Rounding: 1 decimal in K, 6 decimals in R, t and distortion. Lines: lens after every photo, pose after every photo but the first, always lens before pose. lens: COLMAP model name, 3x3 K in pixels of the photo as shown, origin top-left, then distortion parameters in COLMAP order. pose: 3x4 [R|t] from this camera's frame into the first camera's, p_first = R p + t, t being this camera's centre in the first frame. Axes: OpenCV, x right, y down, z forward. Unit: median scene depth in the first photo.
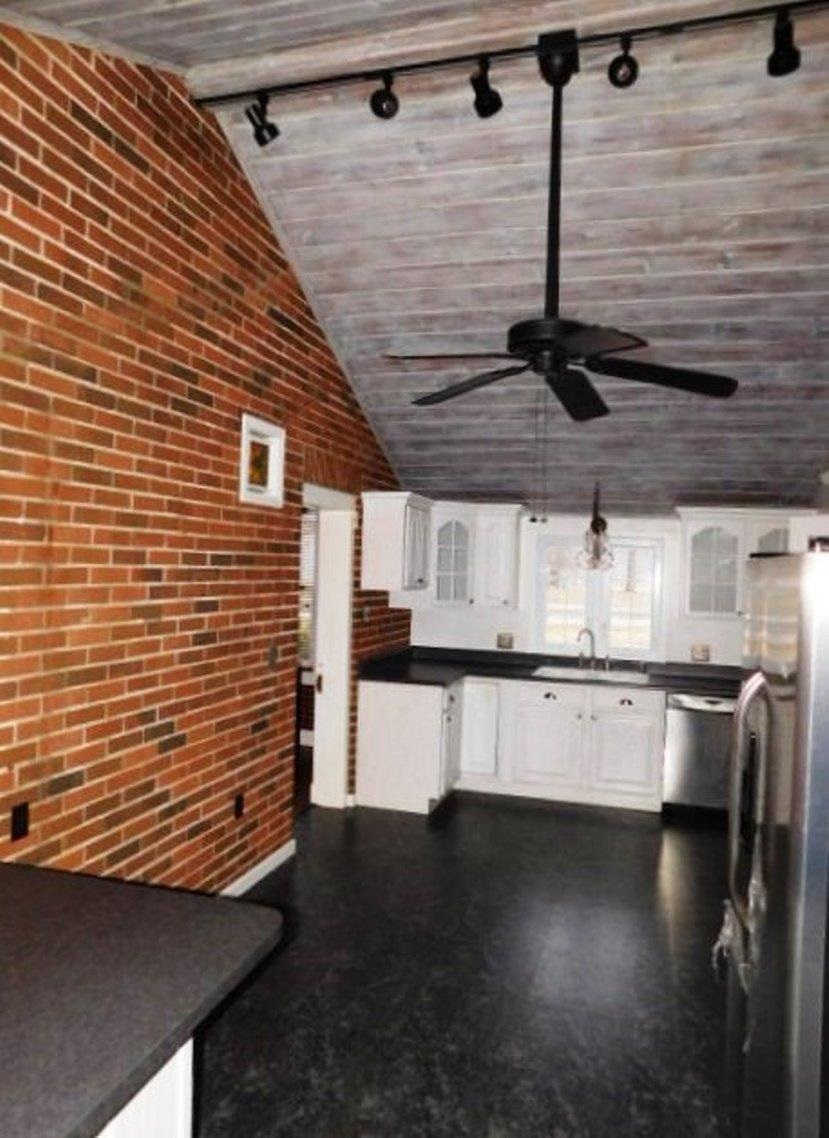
lens RADIAL K [[794.0, 0, 413.9], [0, 794.0, 573.1], [0, 0, 1]] dist [0.000248, -0.000508]
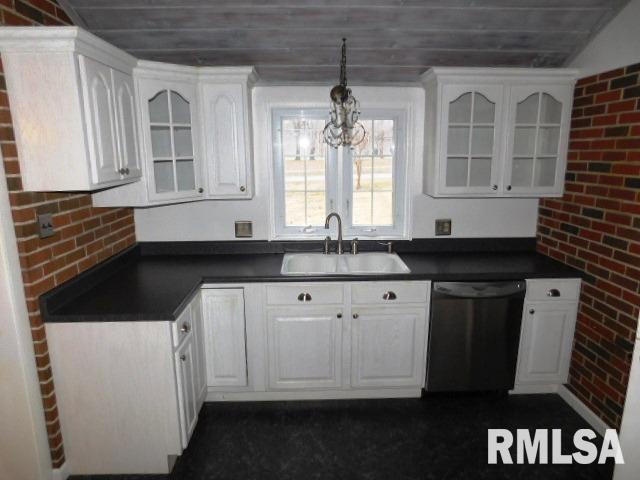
lens RADIAL K [[430.0, 0, 318.3], [0, 430.0, 239.3], [0, 0, 1]] dist [-0.051769, 0.043955]
pose [[0.948200, -0.105528, 0.299635, 0.050178], [0.043742, 0.977600, 0.205876, -0.001590], [-0.314649, -0.182105, 0.931576, 0.545961]]
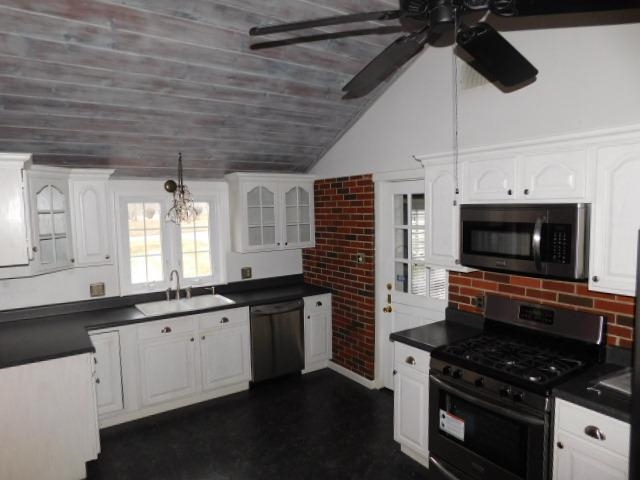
lens RADIAL K [[430.0, 0, 317.7], [0, 430.0, 238.0], [0, 0, 1]] dist [-0.051769, 0.043955]
pose [[0.635330, -0.107497, 0.764722, -0.156522], [0.055153, 0.994052, 0.093913, -0.030685], [-0.770269, -0.017489, 0.637480, 0.392641]]
